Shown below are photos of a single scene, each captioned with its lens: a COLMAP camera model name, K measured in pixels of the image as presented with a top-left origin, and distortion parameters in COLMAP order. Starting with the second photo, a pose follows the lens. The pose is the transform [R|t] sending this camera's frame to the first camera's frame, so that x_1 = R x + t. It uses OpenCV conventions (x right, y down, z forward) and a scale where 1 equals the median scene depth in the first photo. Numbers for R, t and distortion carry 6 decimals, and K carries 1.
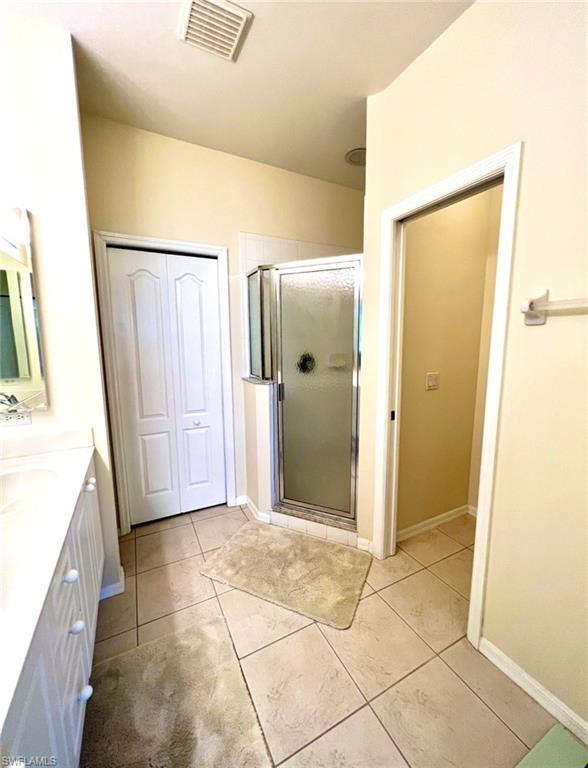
lens RADIAL K [[311.6, 0, 293.8], [0, 311.6, 385.6], [0, 0, 1]] dist [0.002899, 0.001161]
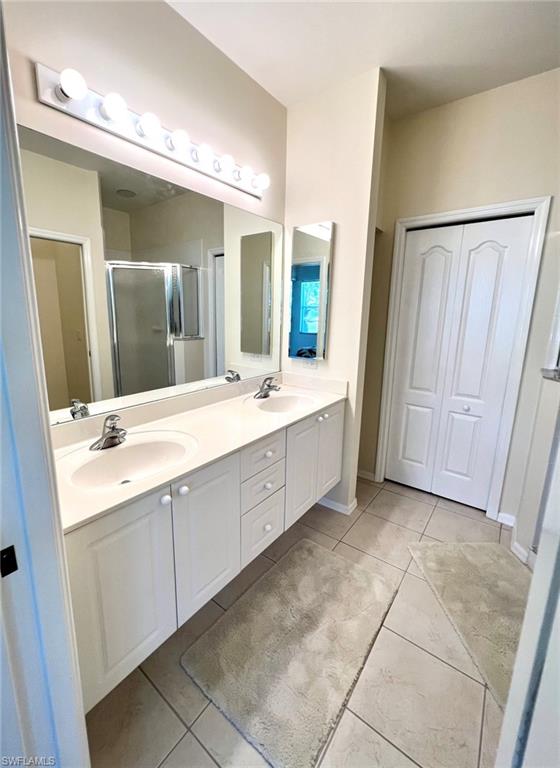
lens RADIAL K [[322.3, 0, 278.3], [0, 322.3, 378.0], [0, 0, 1]] dist [-0.001004, 0.000300]
pose [[0.432812, 0.188894, -0.881472, 0.297062], [-0.153449, 0.978968, 0.134442, -0.011183], [0.888328, 0.077073, 0.452695, 0.093194]]
